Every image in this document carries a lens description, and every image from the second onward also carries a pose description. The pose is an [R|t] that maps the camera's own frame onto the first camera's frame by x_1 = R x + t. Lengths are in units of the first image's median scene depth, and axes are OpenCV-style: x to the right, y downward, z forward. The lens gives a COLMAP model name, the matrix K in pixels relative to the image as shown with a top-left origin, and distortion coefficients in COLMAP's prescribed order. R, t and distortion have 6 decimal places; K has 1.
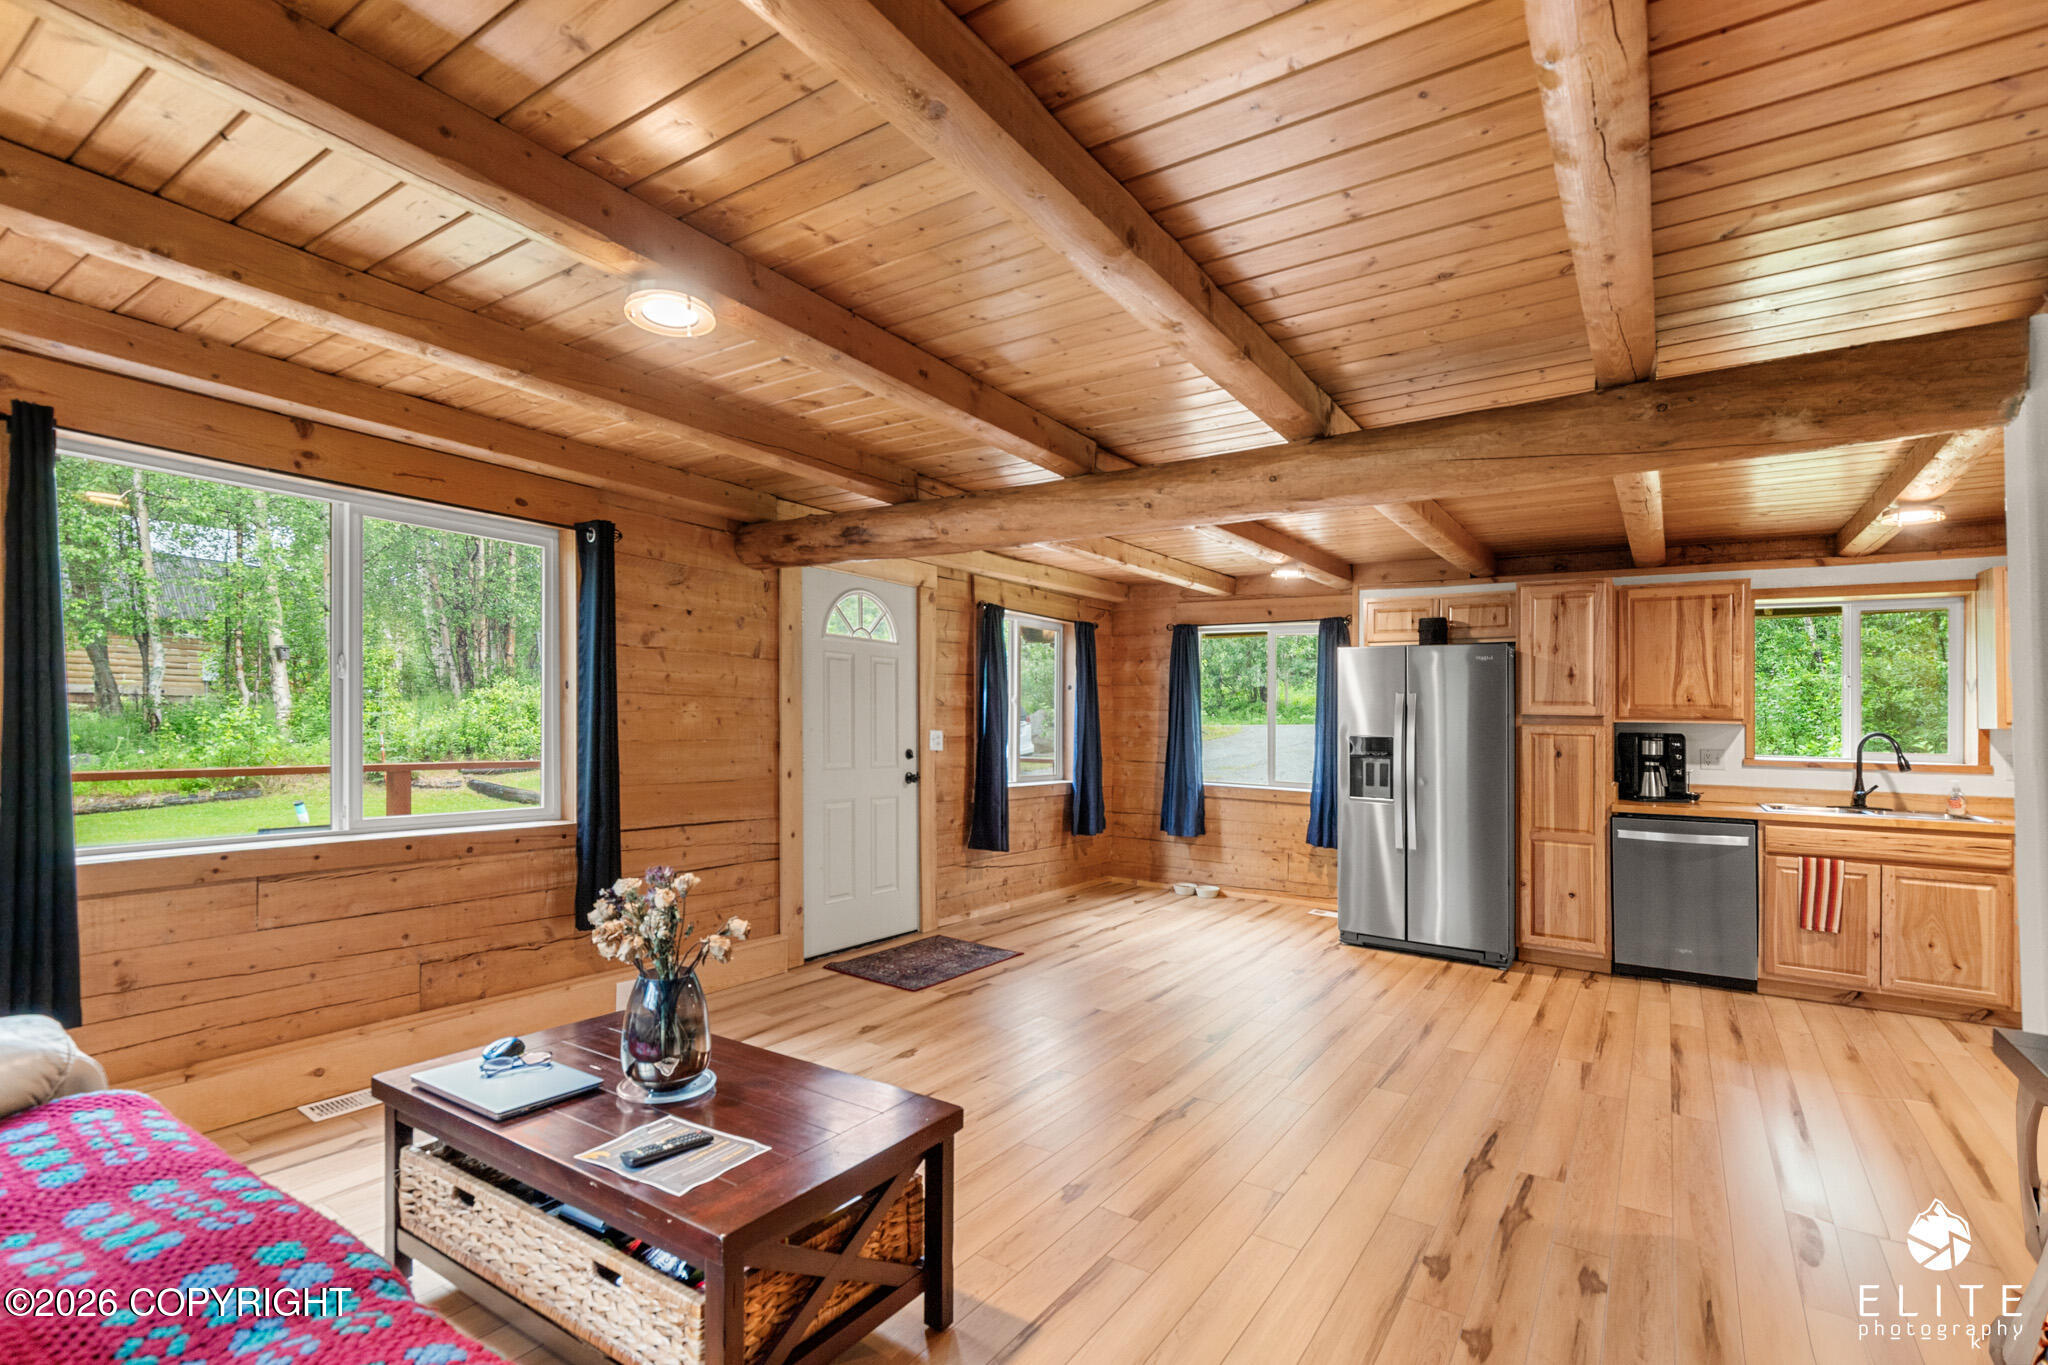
lens RADIAL K [[955.9, 0, 996.0], [0, 955.9, 675.9], [0, 0, 1]] dist [0.010267, -0.000530]
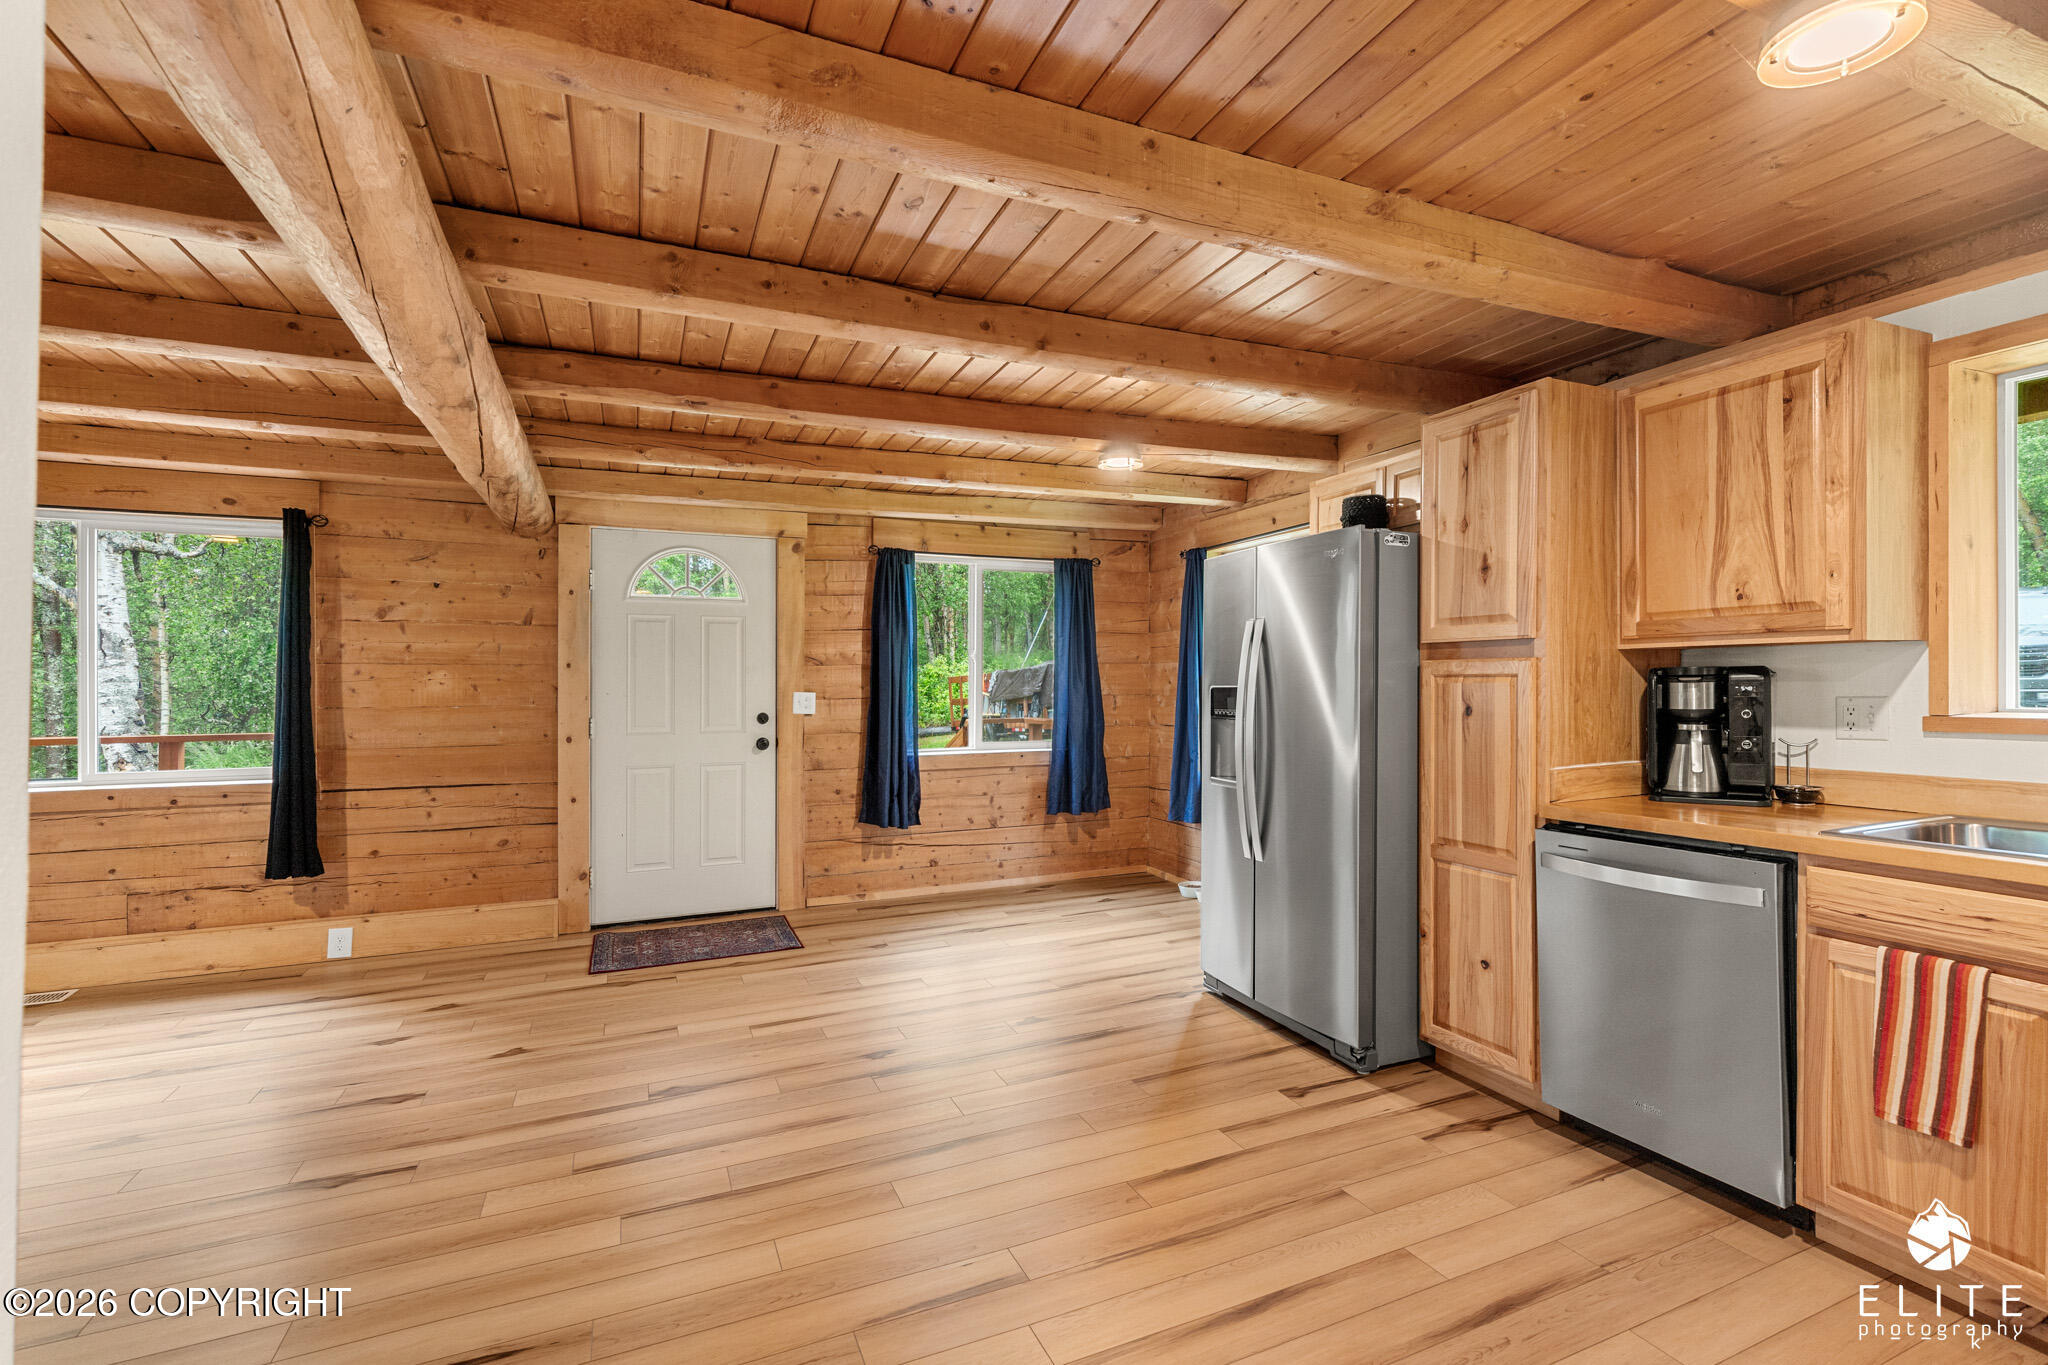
lens RADIAL K [[912.5, 0, 1020.2], [0, 912.5, 666.3], [0, 0, 1]] dist [0.002131, 0.000595]
pose [[0.851618, -0.036322, -0.522903, 0.649776], [0.048561, 0.998773, 0.009711, 0.037963], [0.521908, -0.033663, 0.852337, 0.413308]]
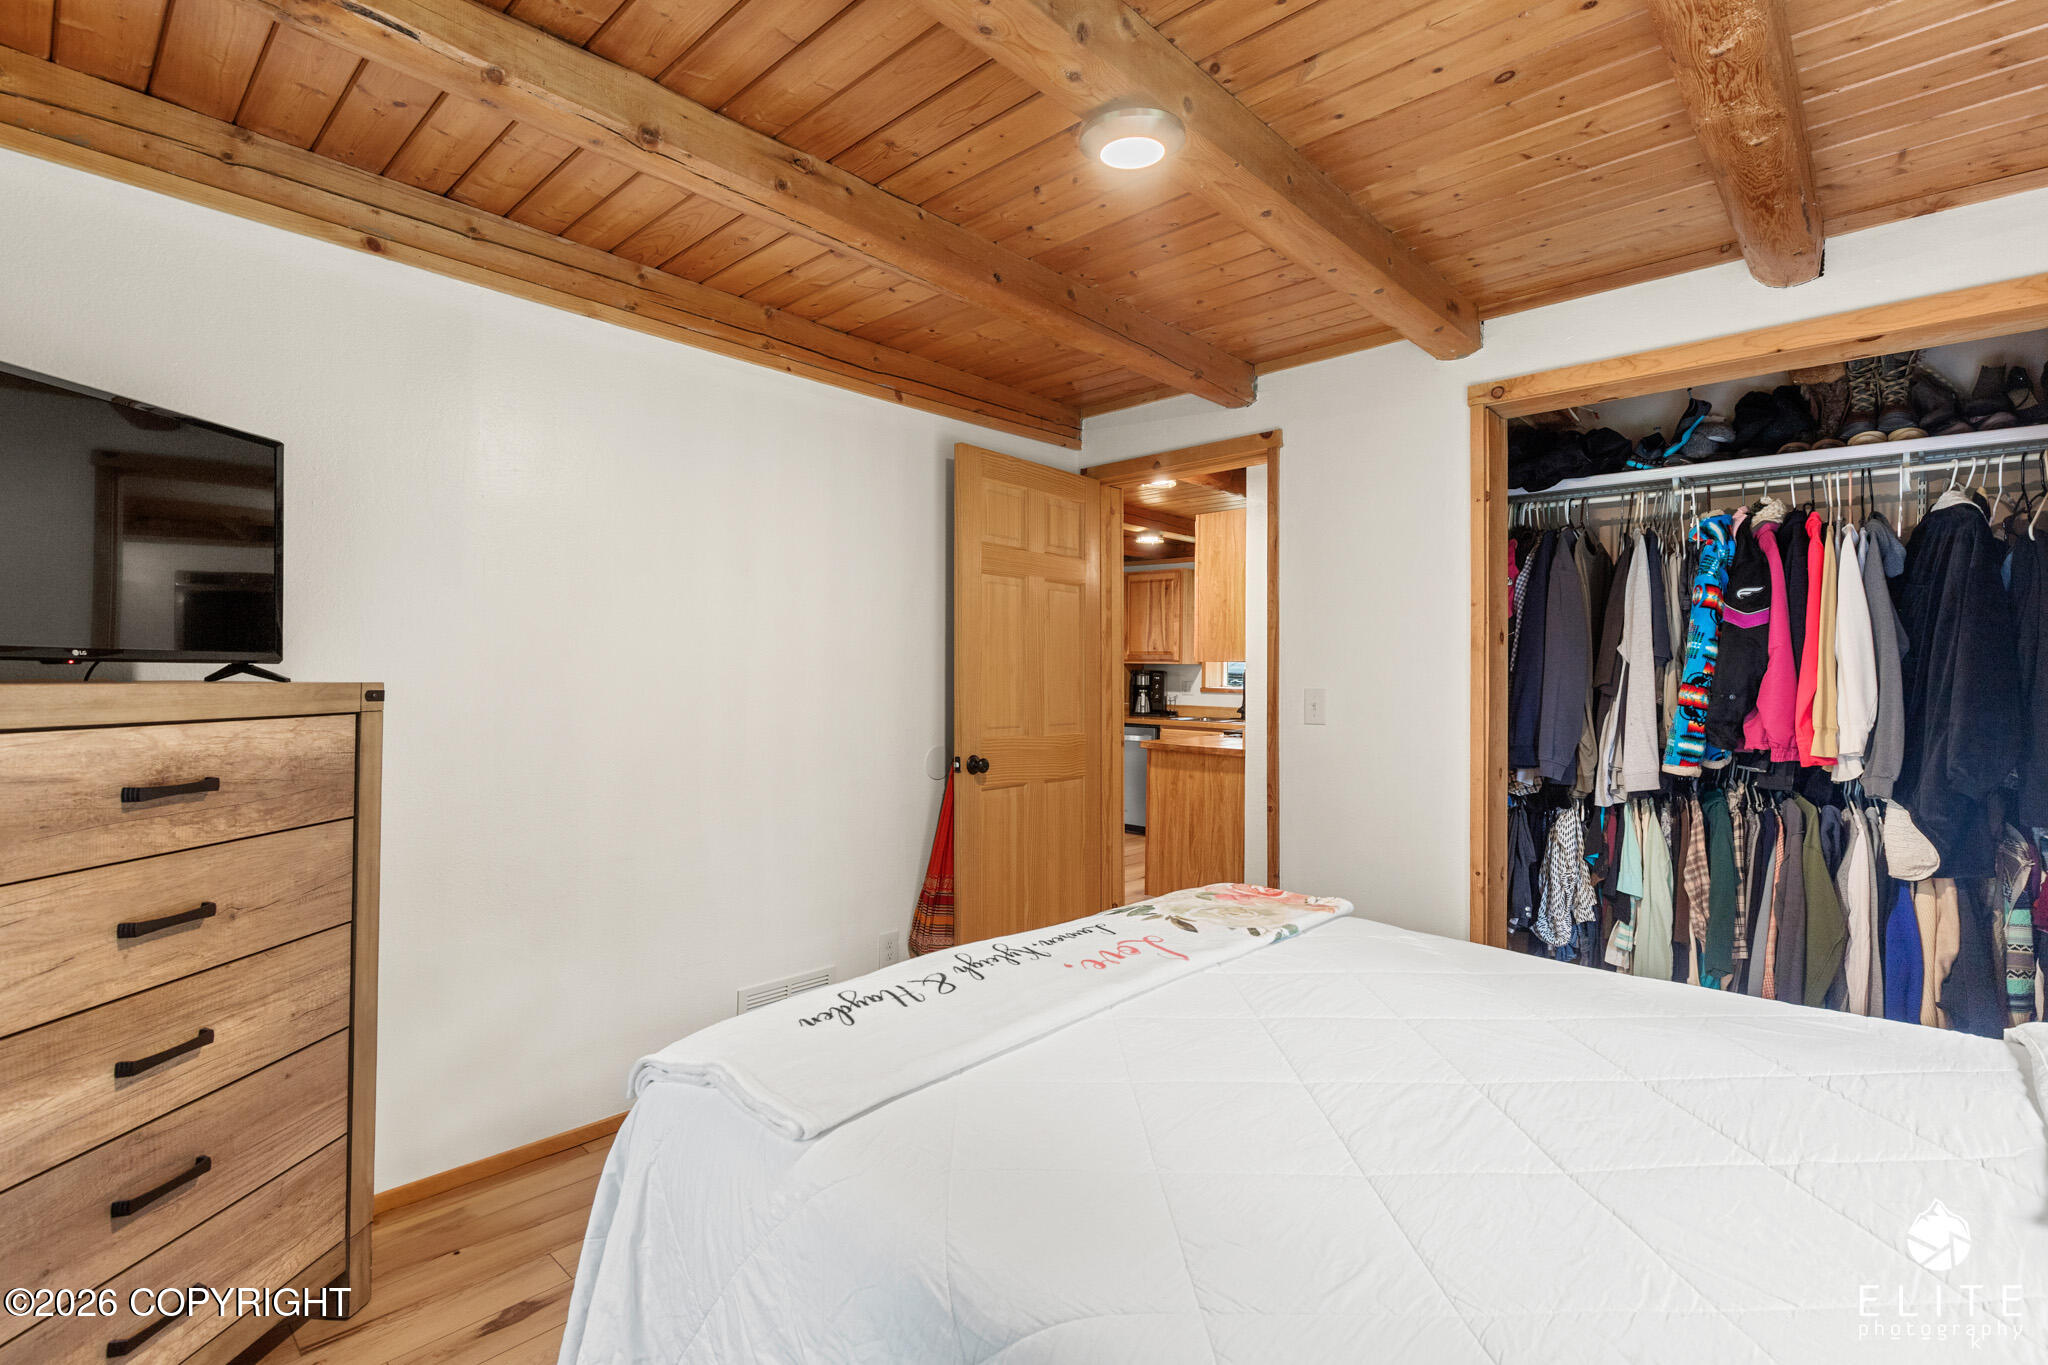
lens RADIAL K [[941.8, 0, 1024.0], [0, 941.8, 682.5], [0, 0, 1]] dist [0.002891, 0.000120]
pose [[0.990804, -0.018209, -0.134073, 0.713955], [0.025708, 0.998188, 0.054411, -0.007715], [0.132839, -0.057357, 0.989477, -0.506307]]
